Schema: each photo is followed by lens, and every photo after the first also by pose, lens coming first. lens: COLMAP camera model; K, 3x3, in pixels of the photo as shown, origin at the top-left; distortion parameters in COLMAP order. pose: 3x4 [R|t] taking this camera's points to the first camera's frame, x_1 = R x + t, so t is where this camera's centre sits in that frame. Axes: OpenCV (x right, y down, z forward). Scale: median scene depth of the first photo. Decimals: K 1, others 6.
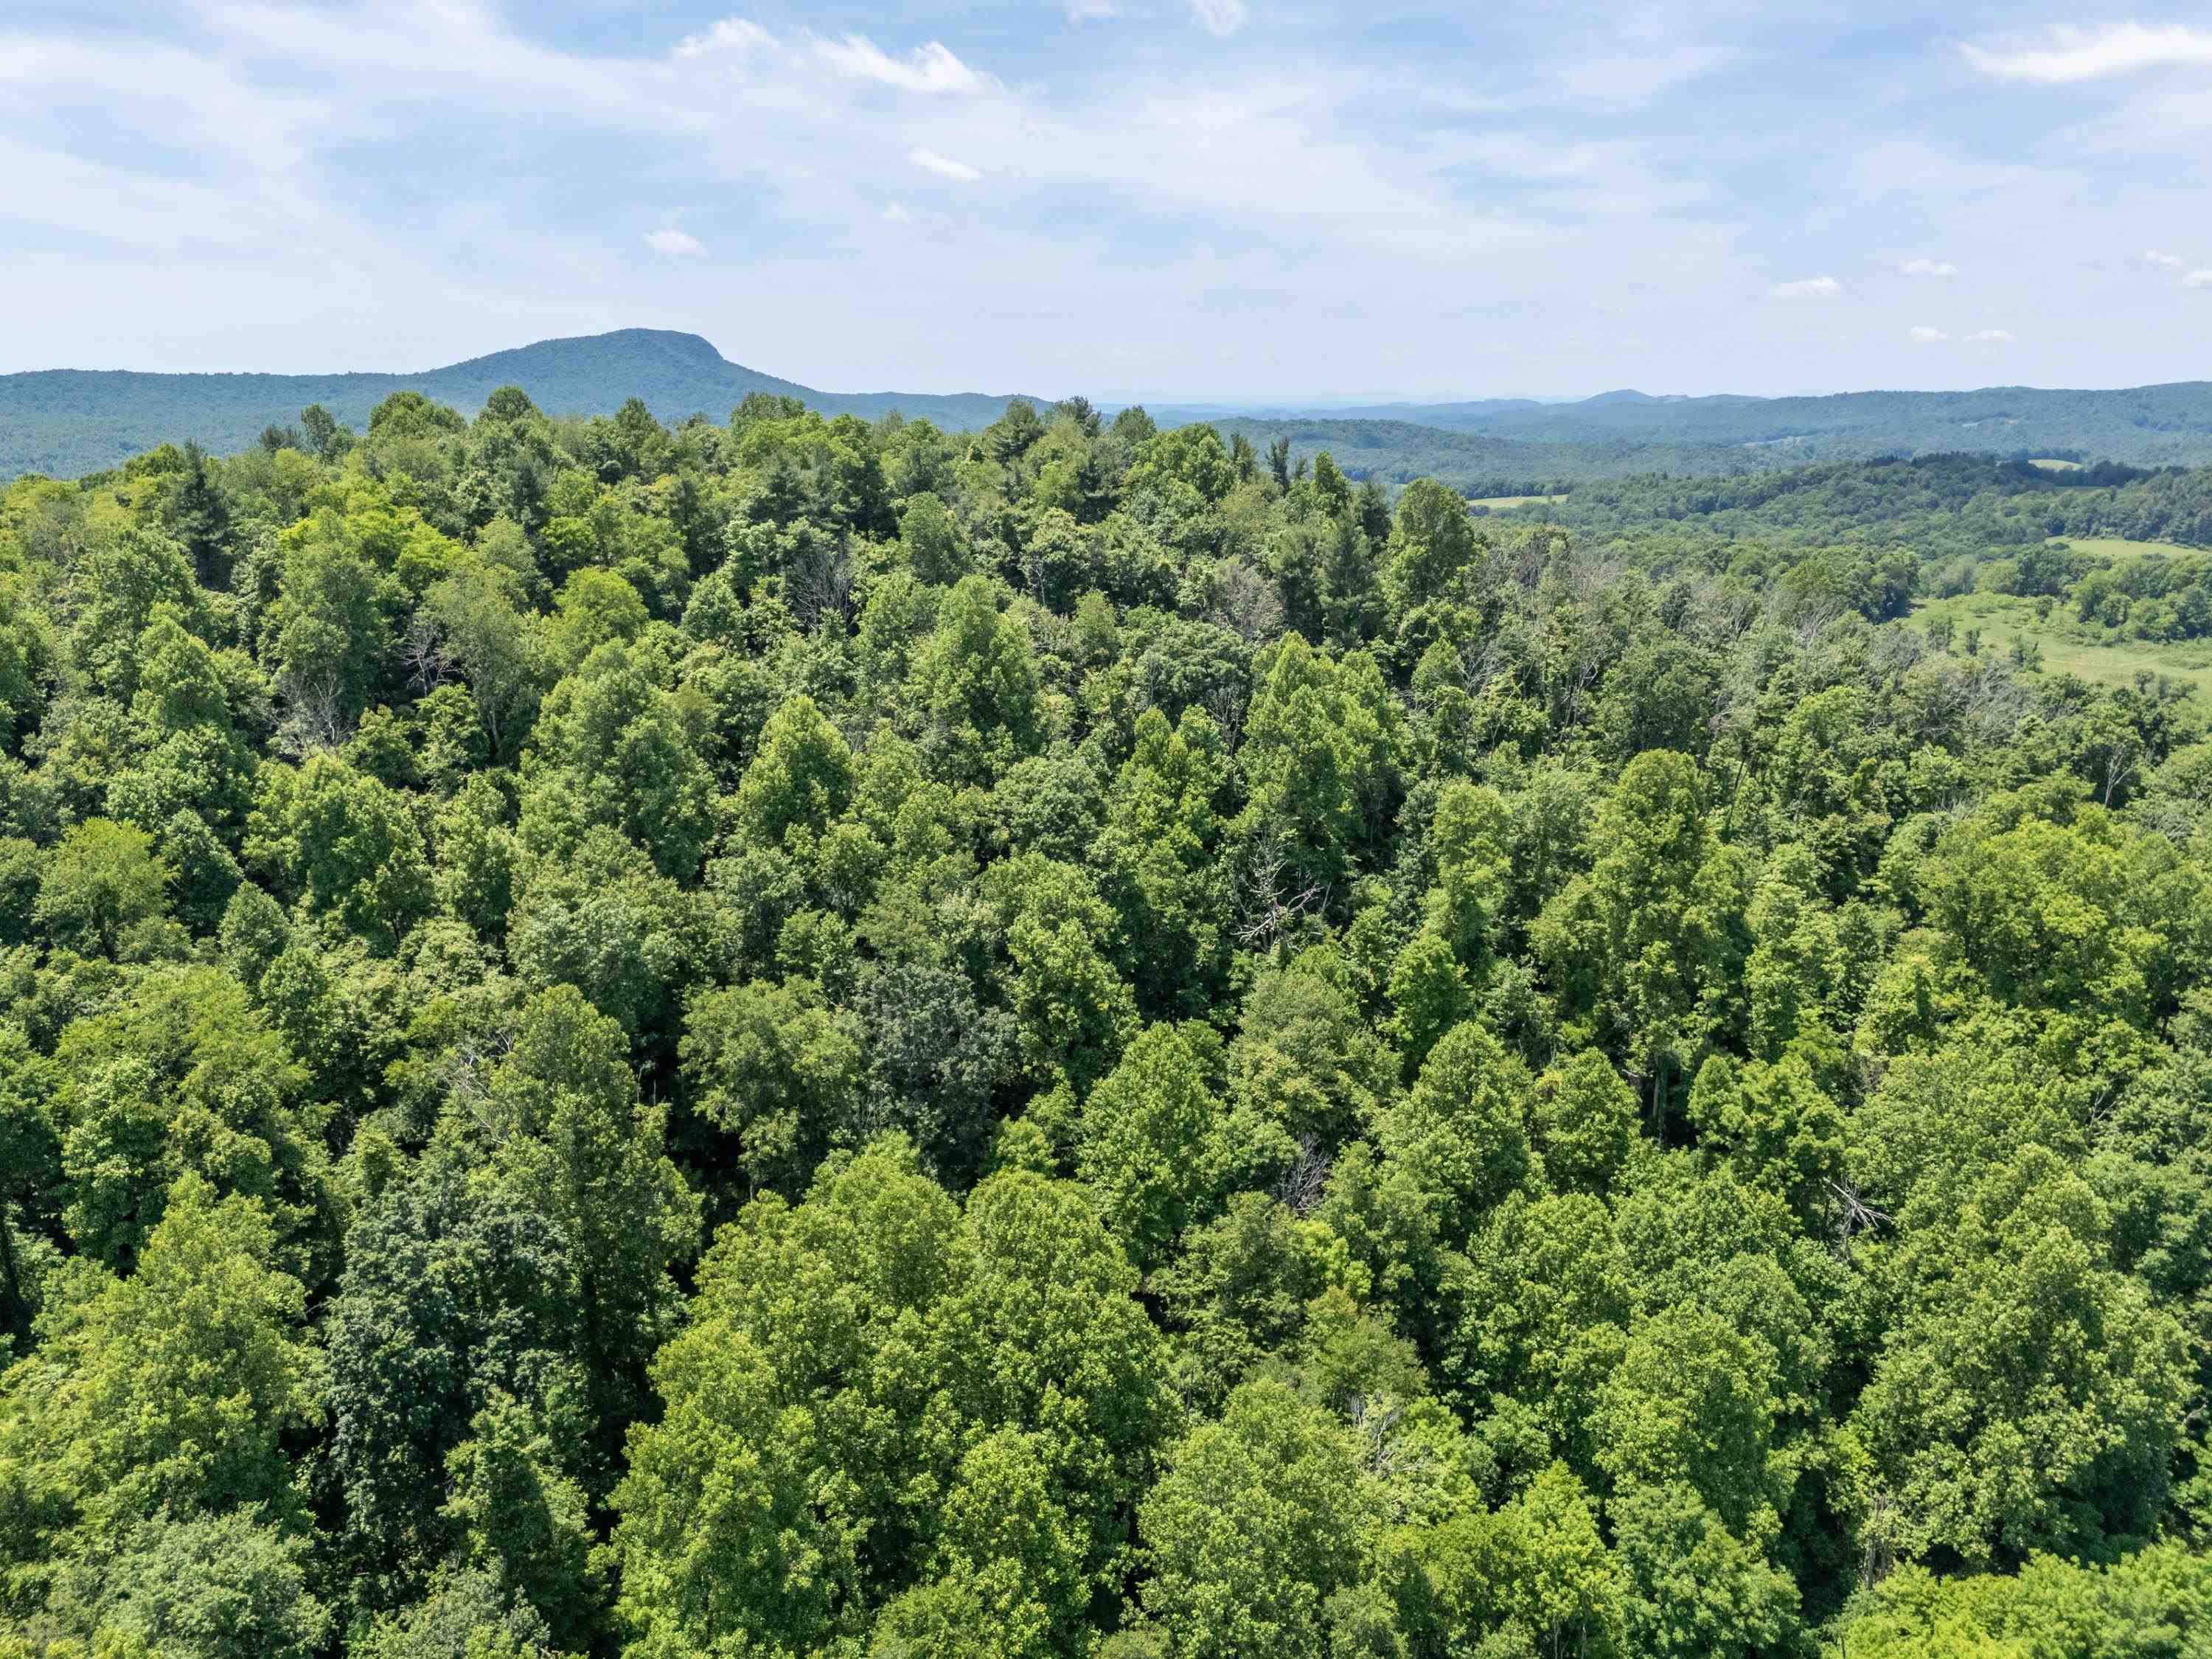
lens RADIAL K [[1644.9, 0, 1089.3], [0, 1644.9, 826.4], [0, 0, 1]] dist [0.082186, -0.074749]
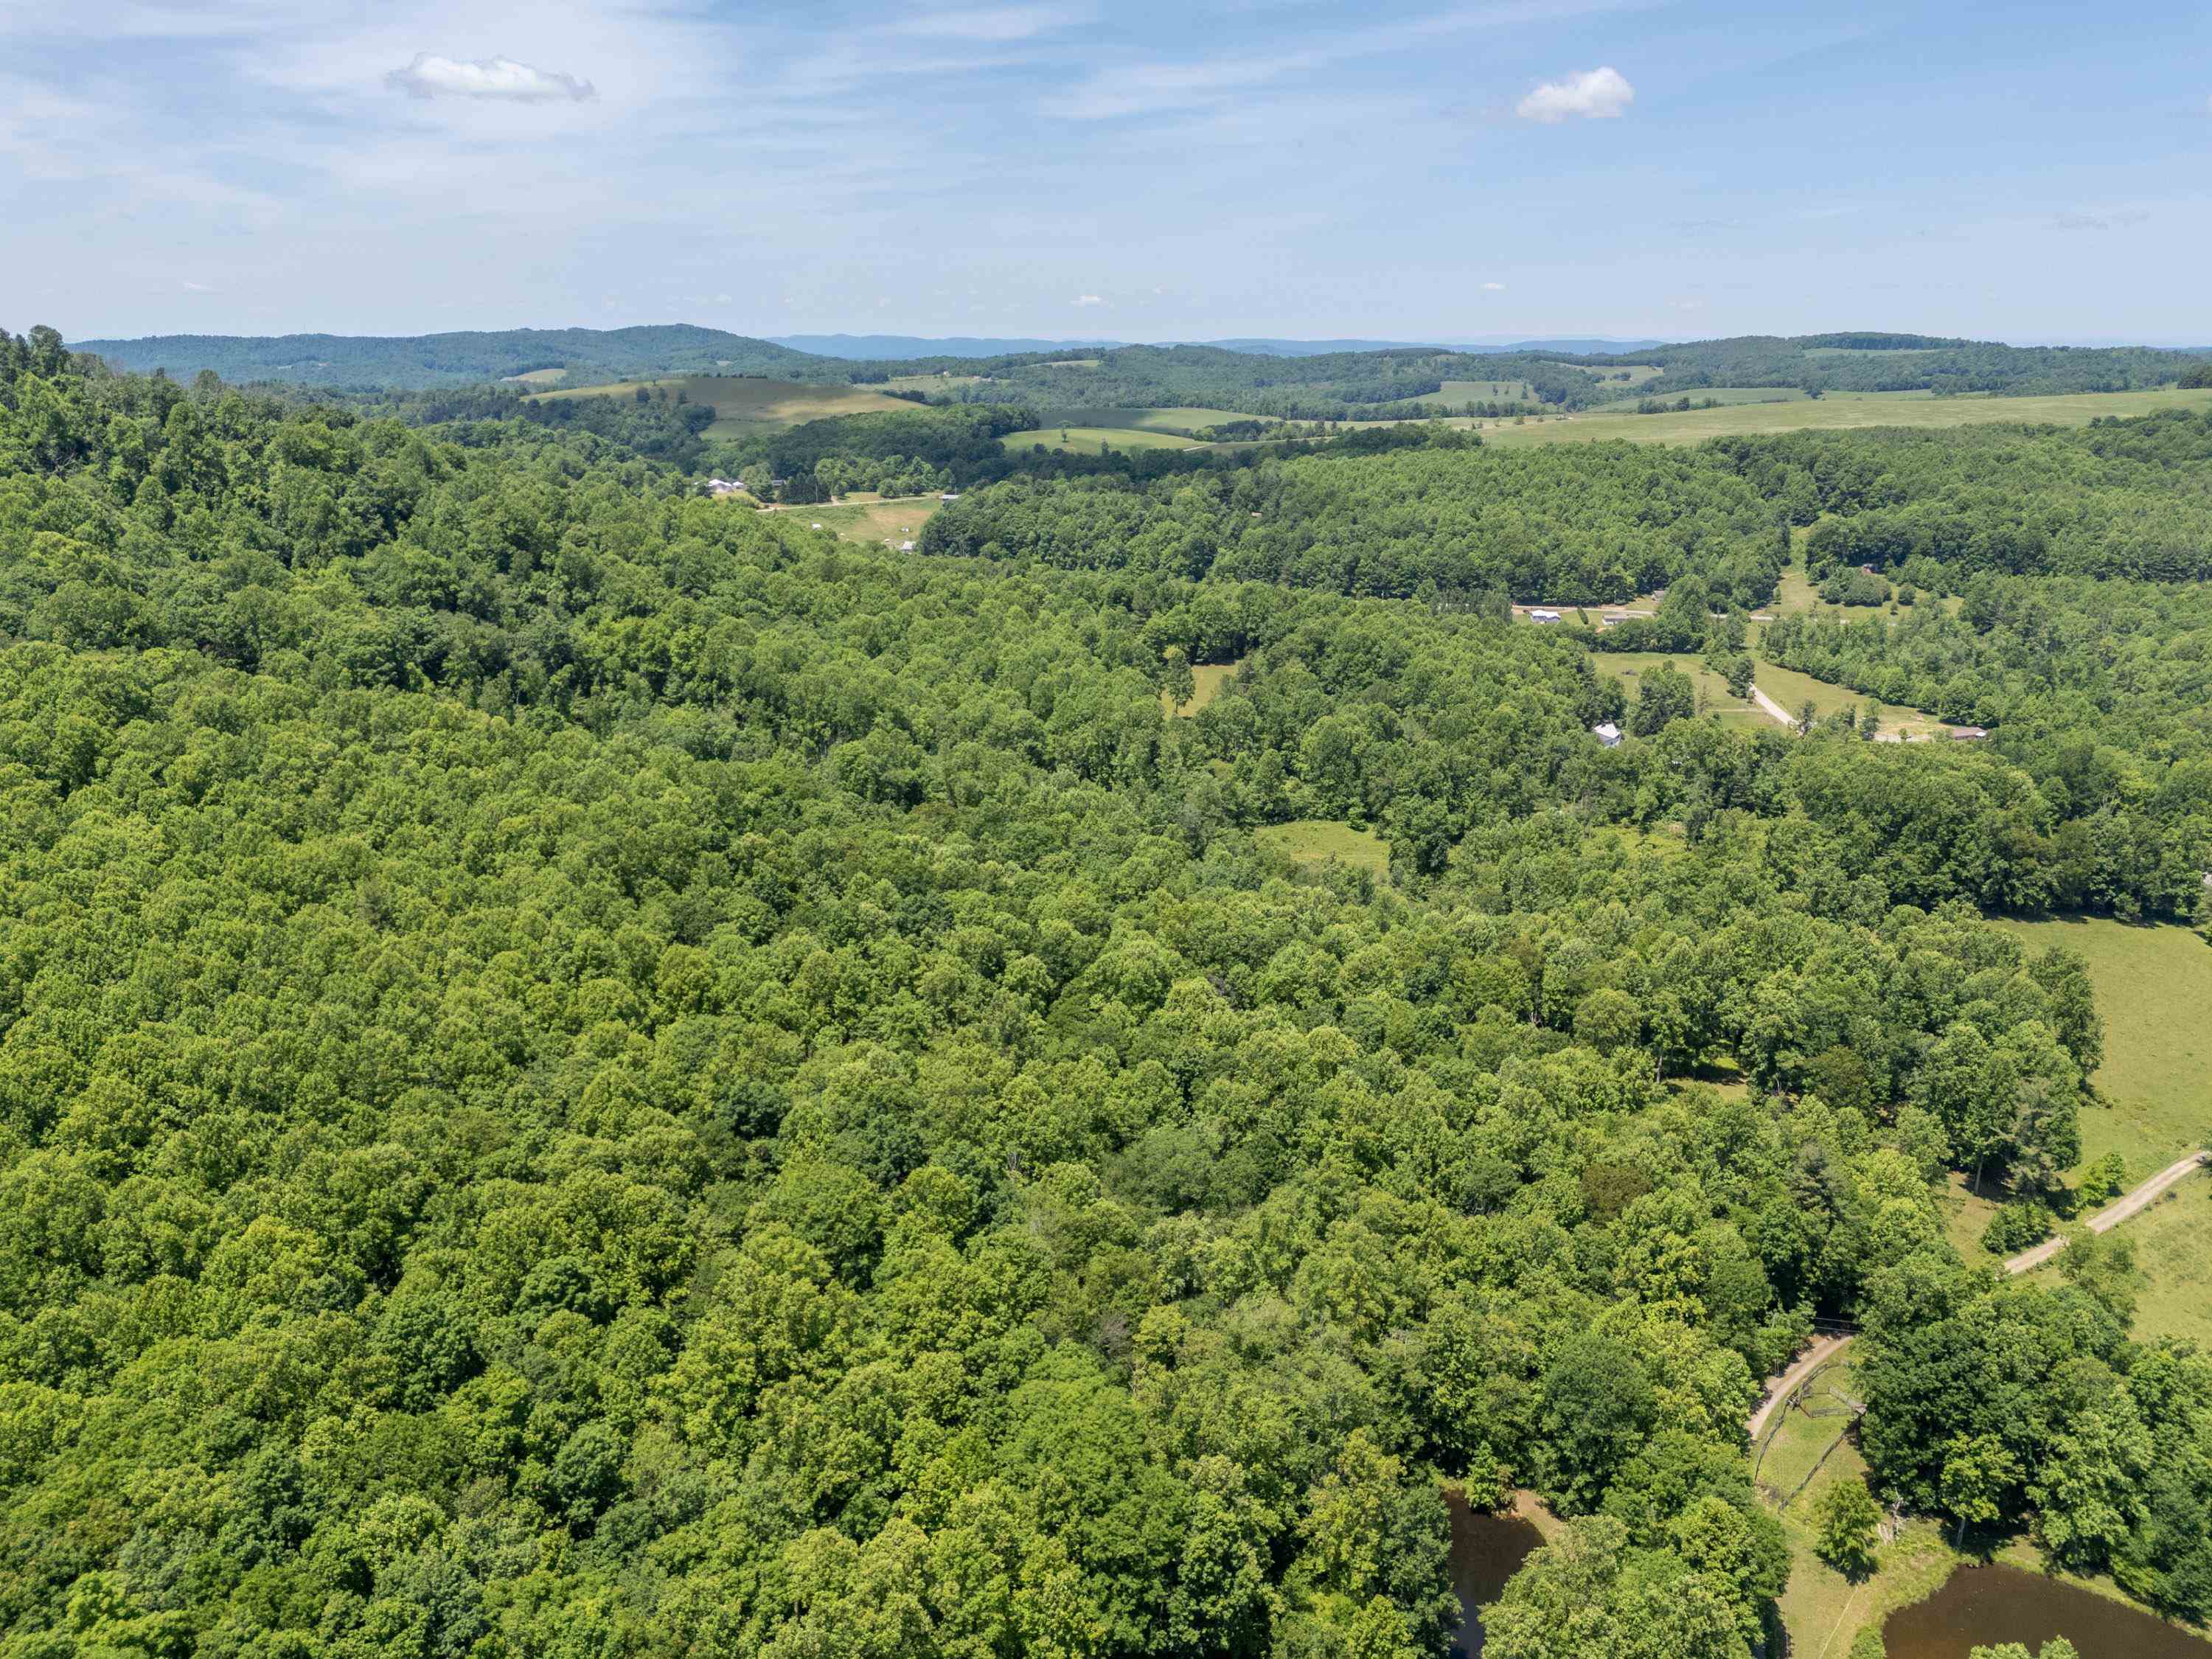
lens RADIAL K [[1644.9, 0, 1120.5], [0, 1644.9, 827.1], [0, 0, 1]] dist [0.082186, -0.074749]
pose [[0.606120, -0.224019, 0.763174, -1.199848], [0.201880, 0.971425, 0.124813, 0.705411], [-0.769327, 0.078419, 0.634025, -2.352006]]
